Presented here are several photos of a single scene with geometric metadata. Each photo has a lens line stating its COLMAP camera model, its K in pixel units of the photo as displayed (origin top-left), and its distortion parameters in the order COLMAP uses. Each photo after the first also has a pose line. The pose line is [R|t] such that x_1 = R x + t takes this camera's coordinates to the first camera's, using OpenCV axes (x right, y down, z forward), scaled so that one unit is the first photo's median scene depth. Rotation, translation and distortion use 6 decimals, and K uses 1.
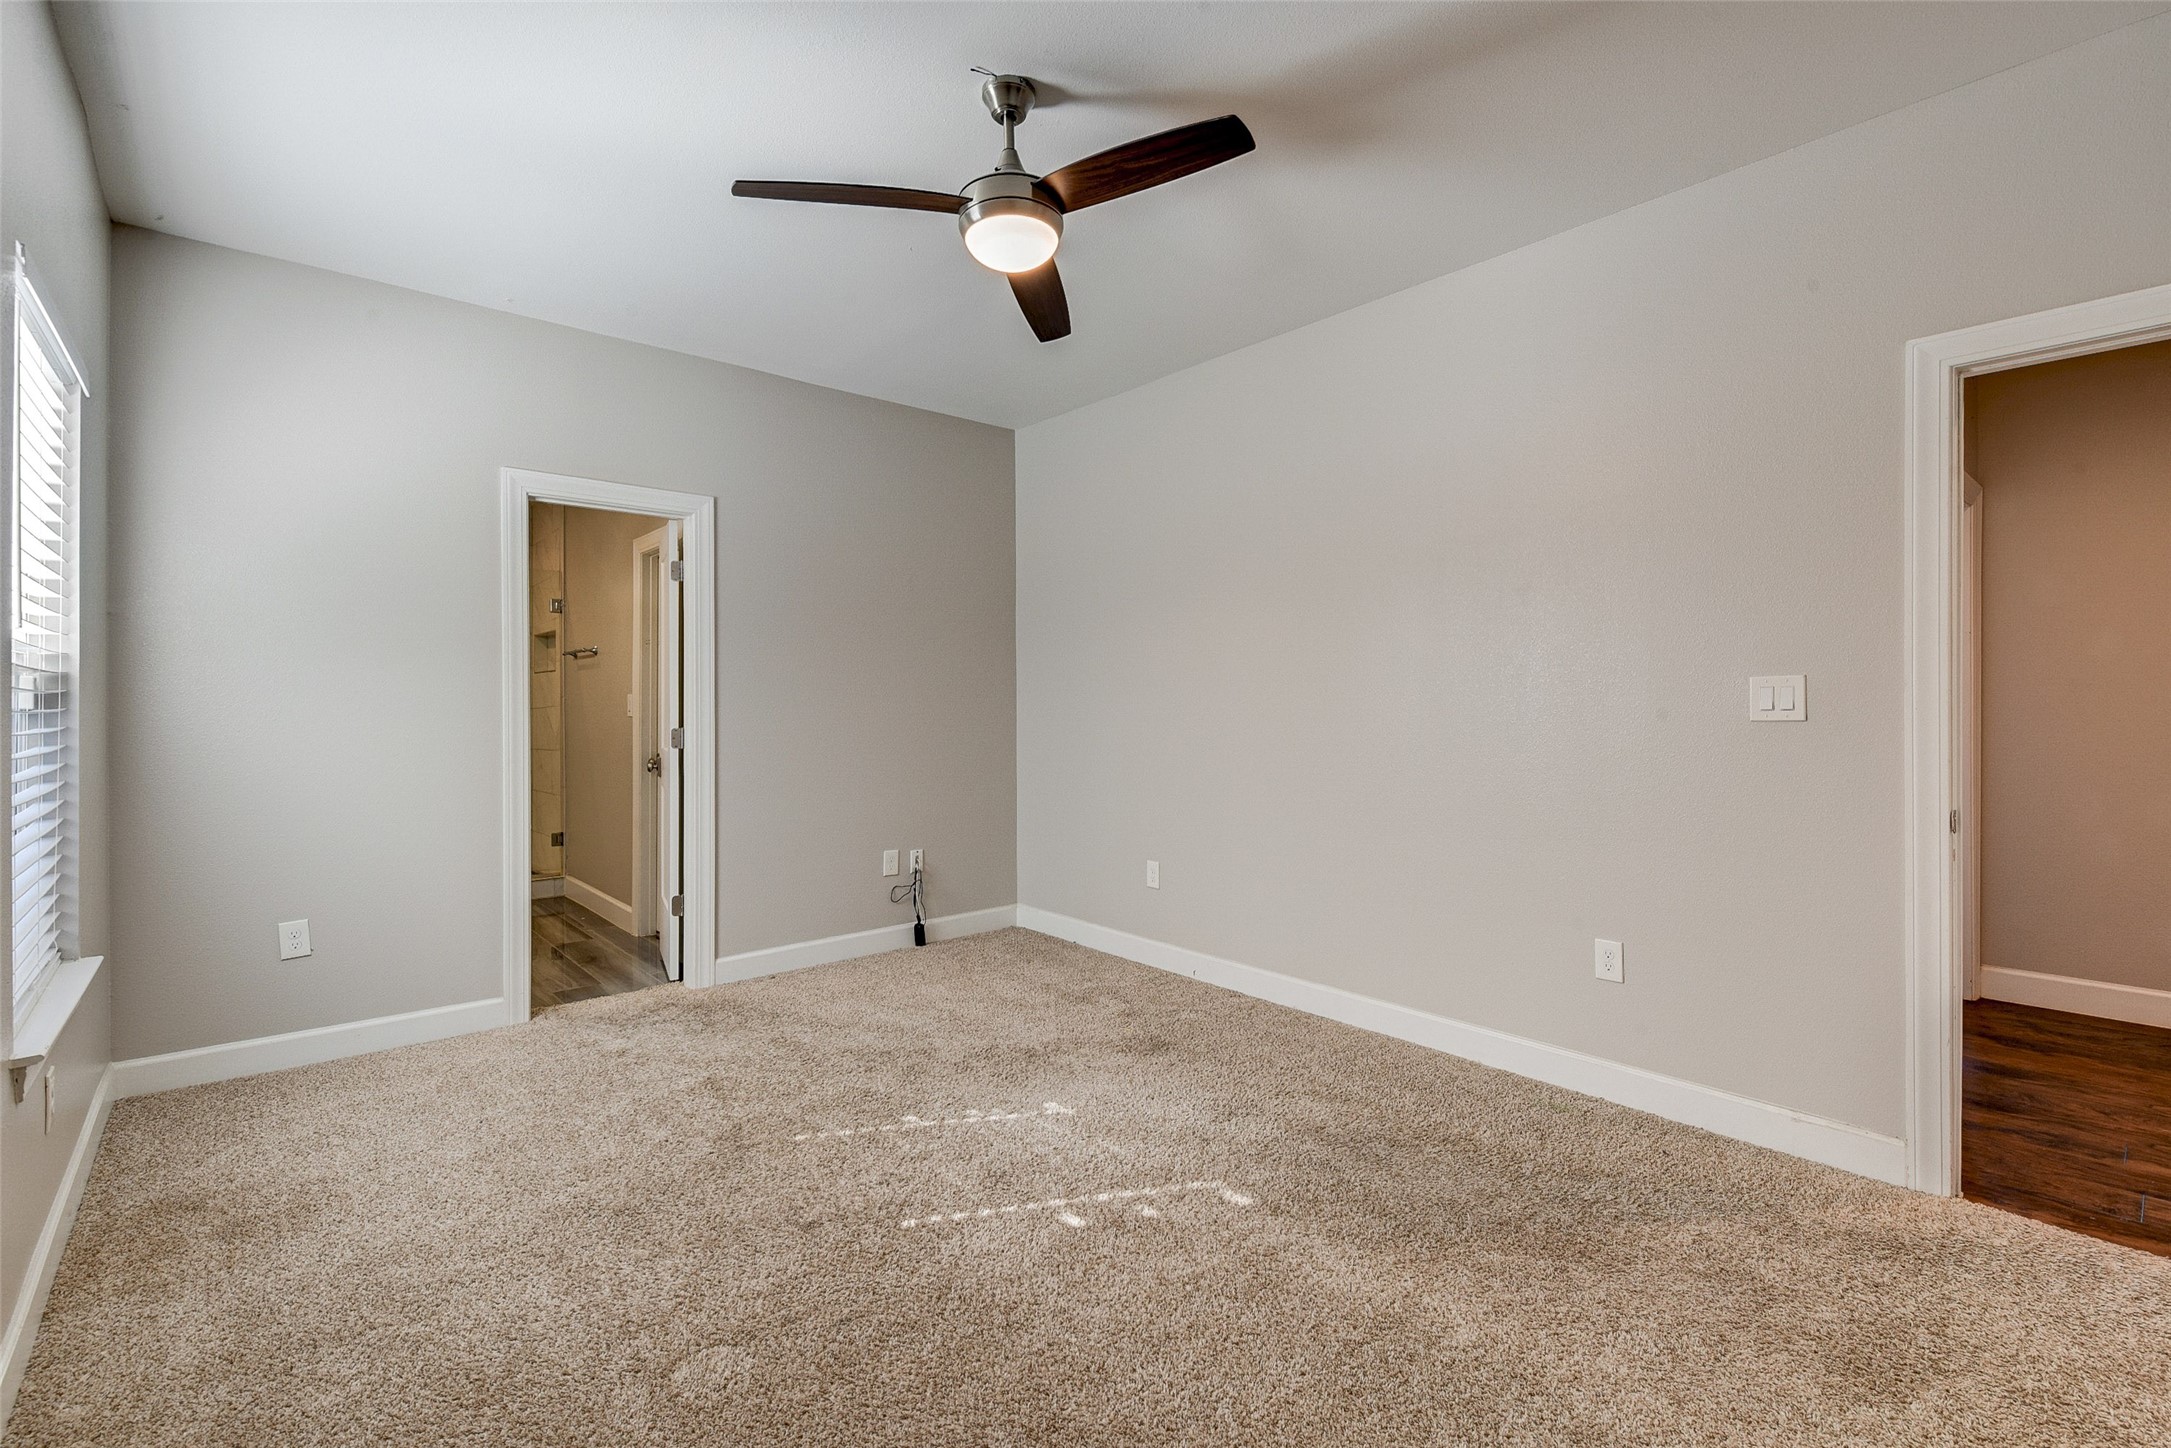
lens RADIAL K [[941.3, 0, 1090.3], [0, 941.3, 711.1], [0, 0, 1]] dist [-0.007647, -0.000412]
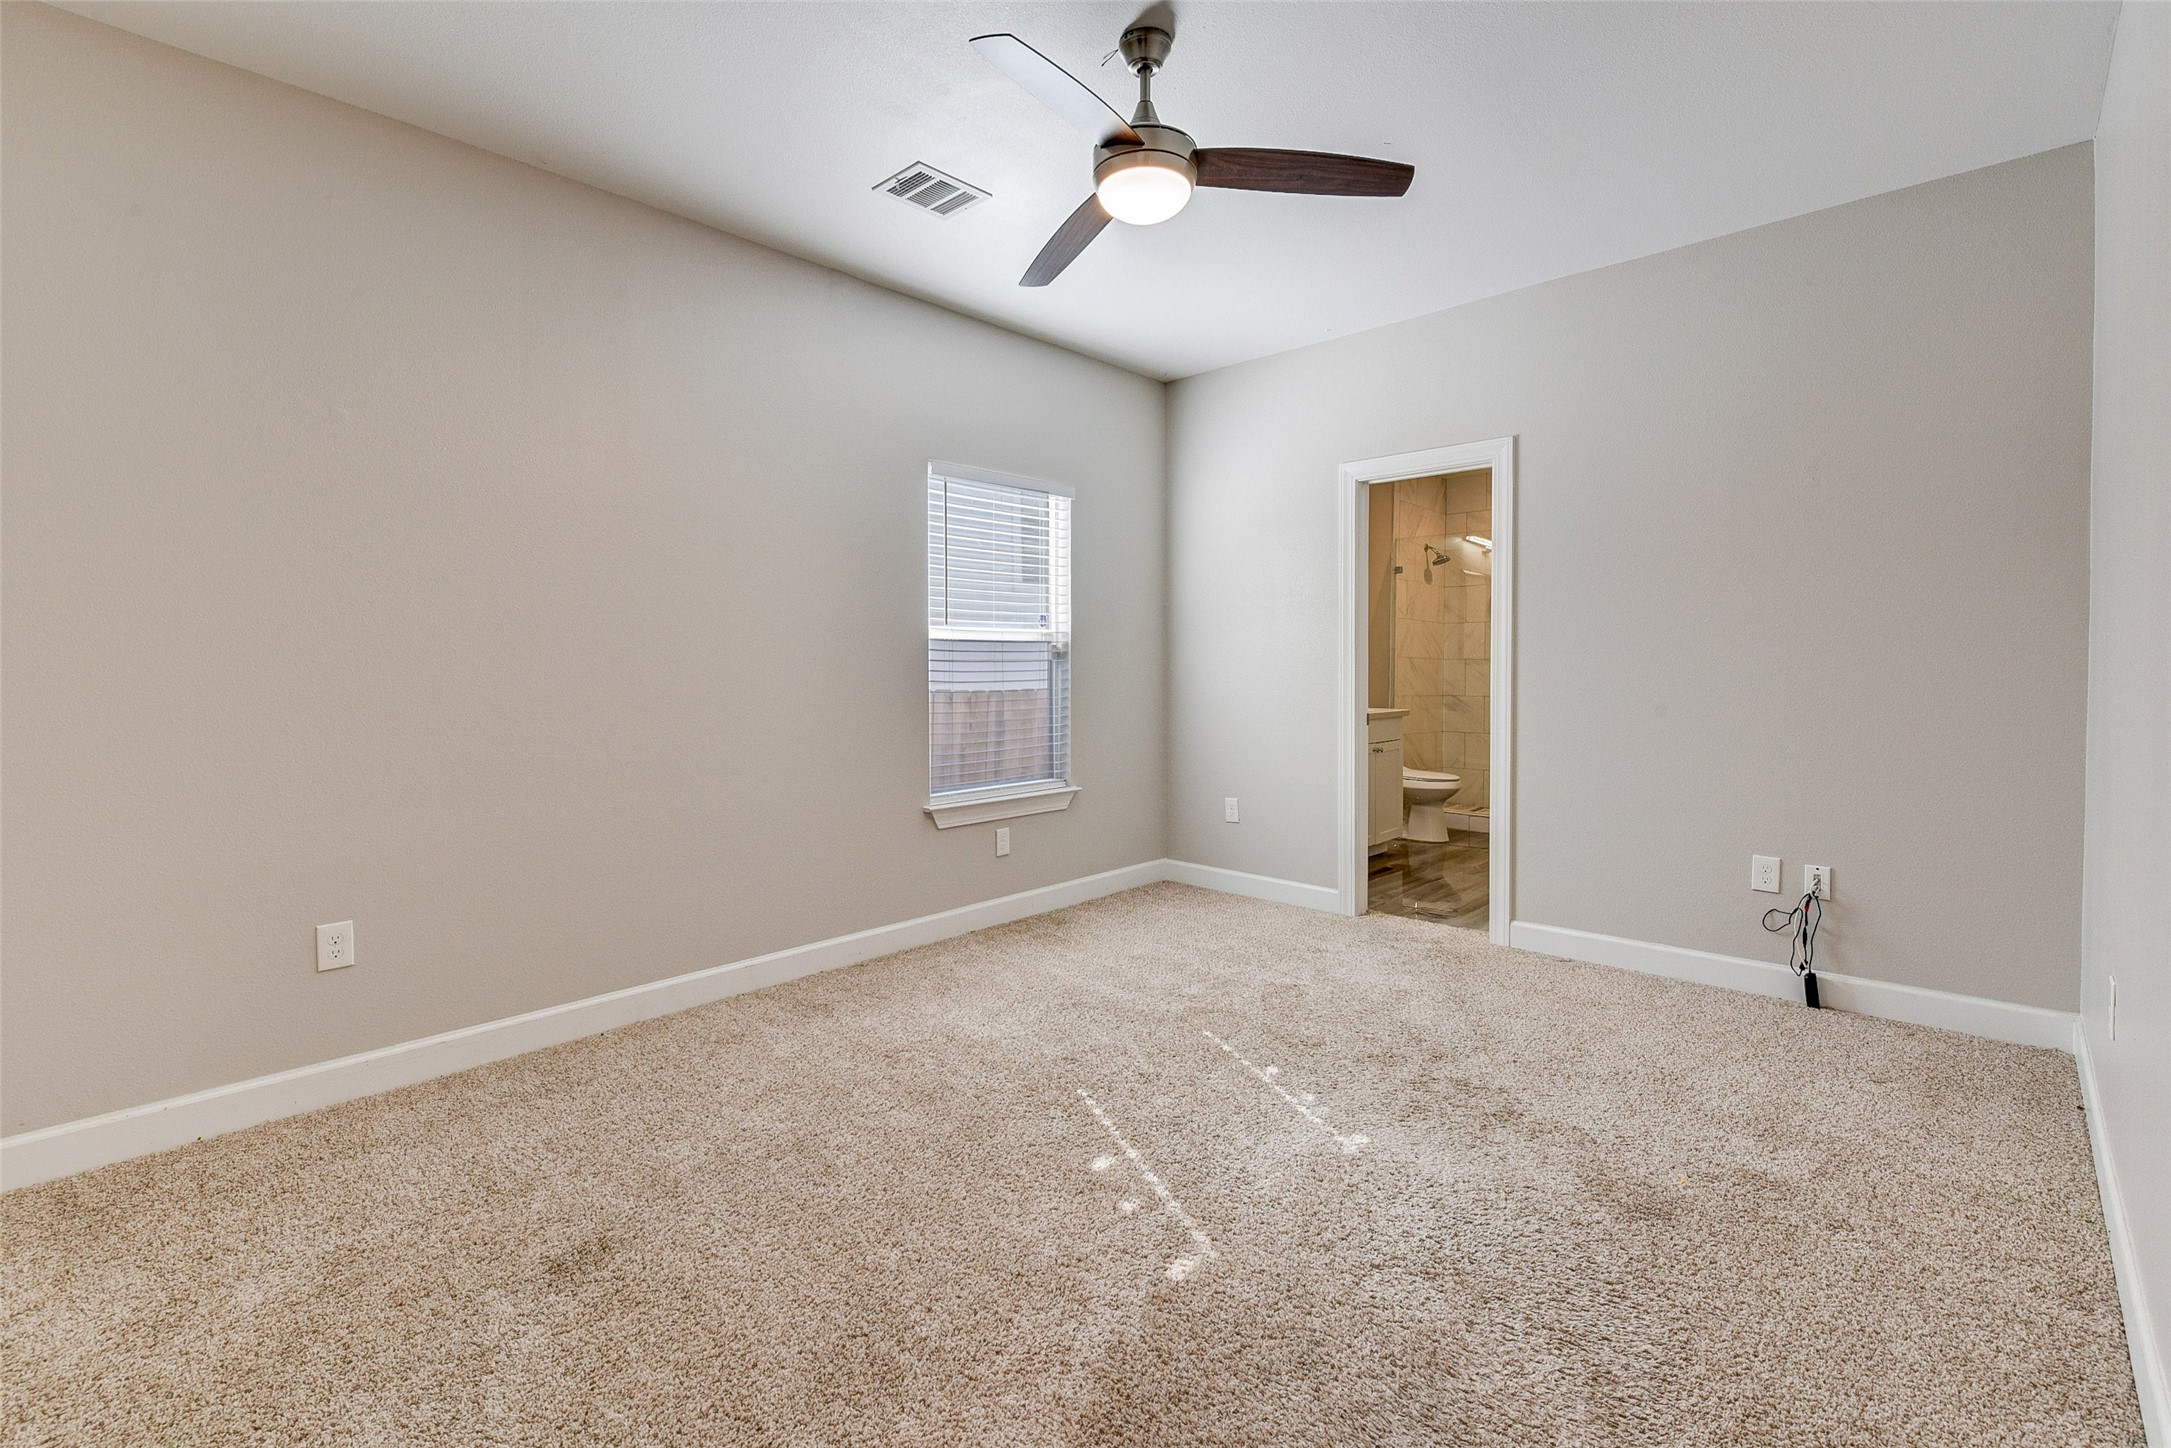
lens RADIAL K [[976.5, 0, 1081.8], [0, 976.5, 678.0], [0, 0, 1]] dist [0.000230, 0.000046]
pose [[0.084677, 0.018730, -0.996232, 0.634343], [0.000651, 0.999822, 0.018853, -0.001887], [0.996408, -0.002245, 0.084650, 0.552250]]
